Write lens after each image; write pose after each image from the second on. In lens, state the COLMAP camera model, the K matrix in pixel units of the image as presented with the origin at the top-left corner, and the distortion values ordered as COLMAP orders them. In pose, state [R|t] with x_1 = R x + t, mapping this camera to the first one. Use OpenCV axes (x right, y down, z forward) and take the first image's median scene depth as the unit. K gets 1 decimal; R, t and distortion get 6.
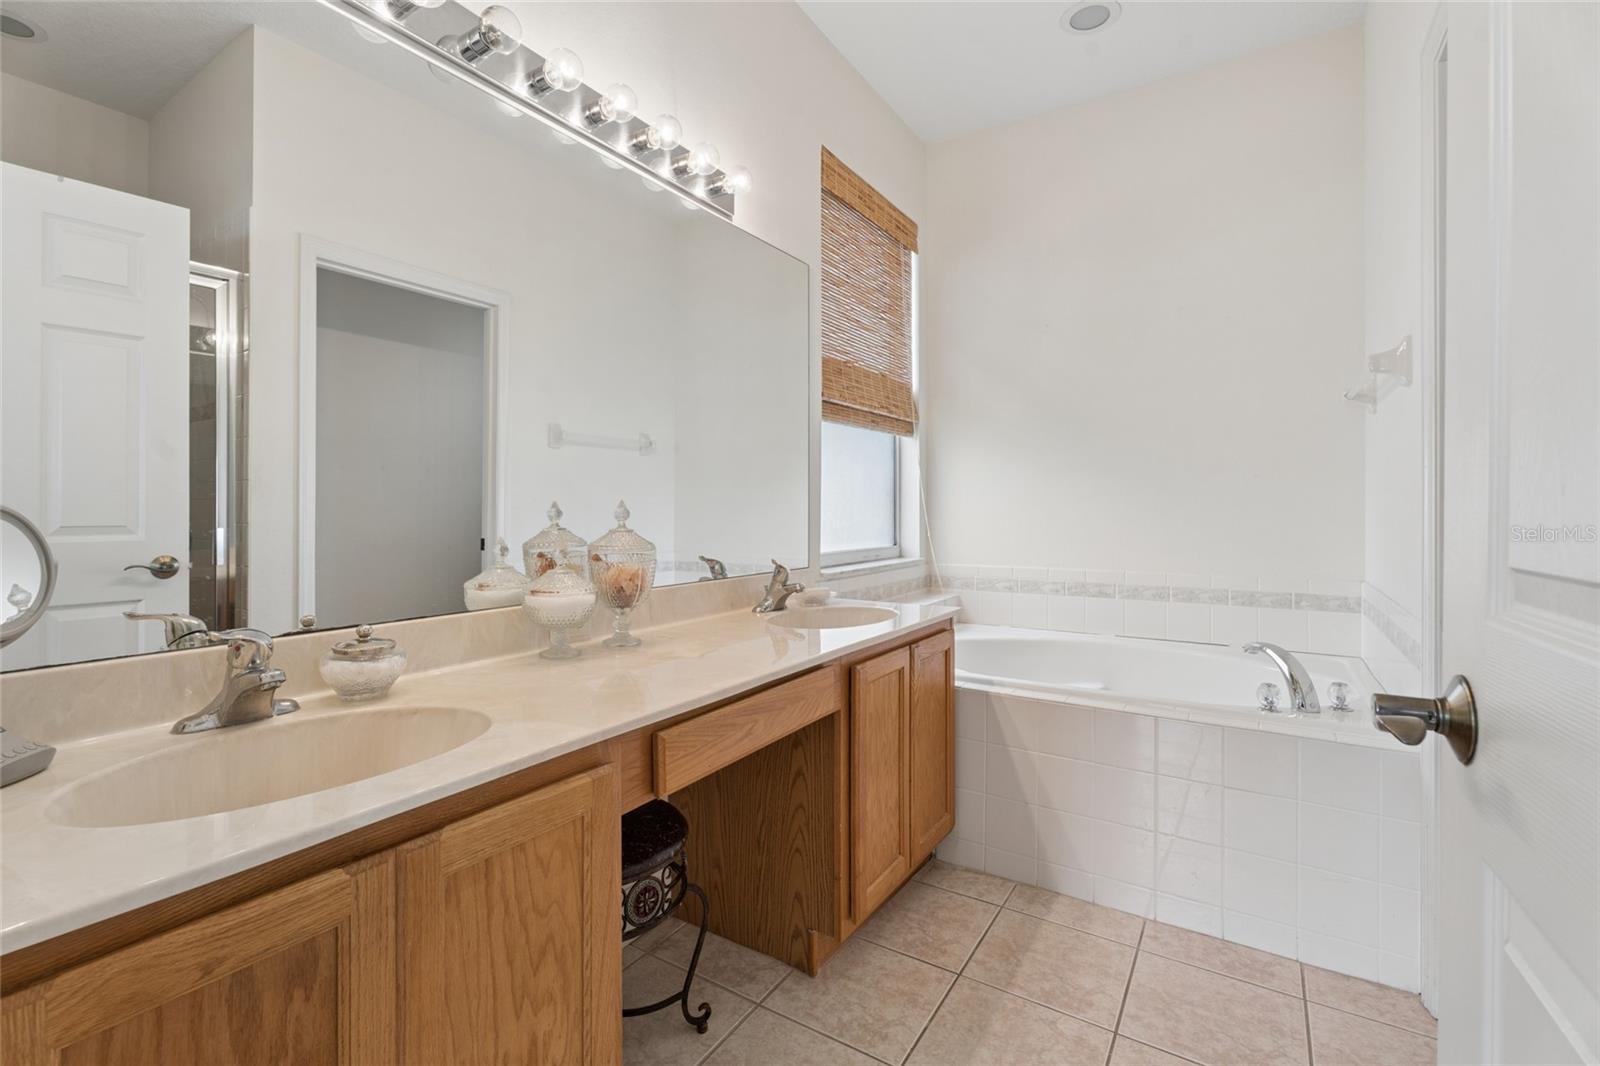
lens RADIAL K [[713.1, 0, 794.2], [0, 713.1, 504.6], [0, 0, 1]] dist [-0.004314, 0.000351]
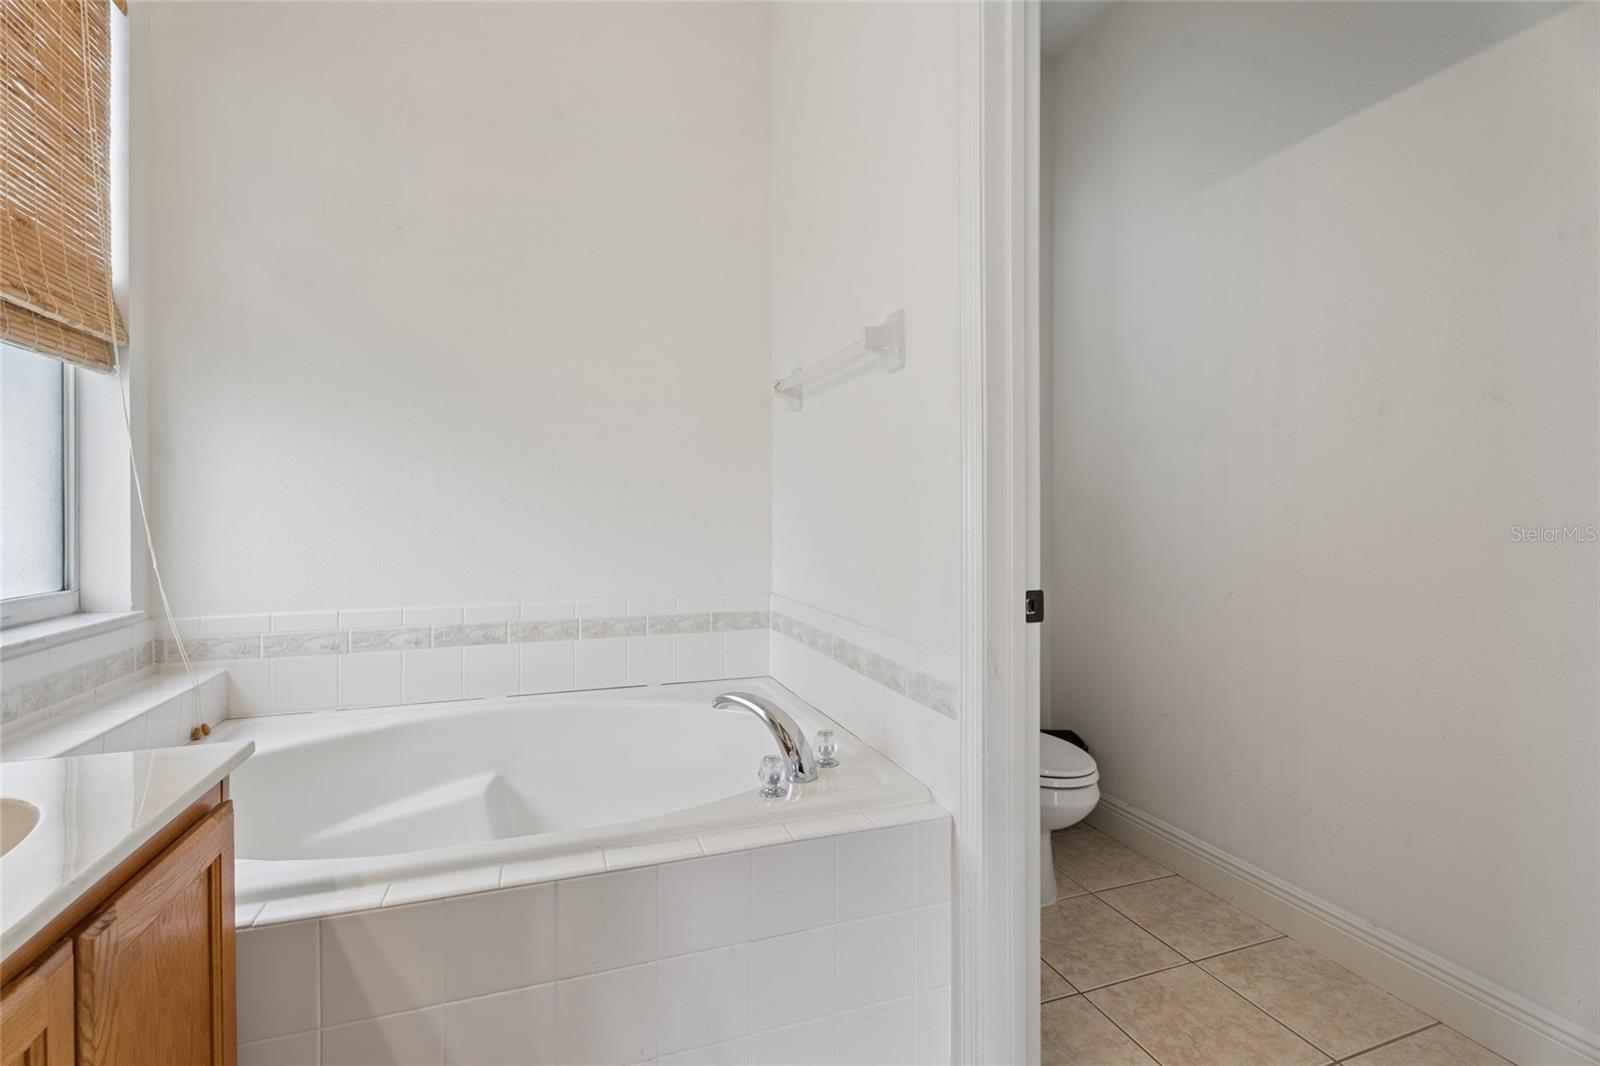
lens RADIAL K [[713.1, 0, 794.6], [0, 713.1, 518.9], [0, 0, 1]] dist [-0.004314, 0.000351]
pose [[0.607004, -0.004424, 0.794687, 0.064542], [-0.006604, 0.999922, 0.010610, 0.000239], [-0.794672, -0.011688, 0.606927, 0.337593]]
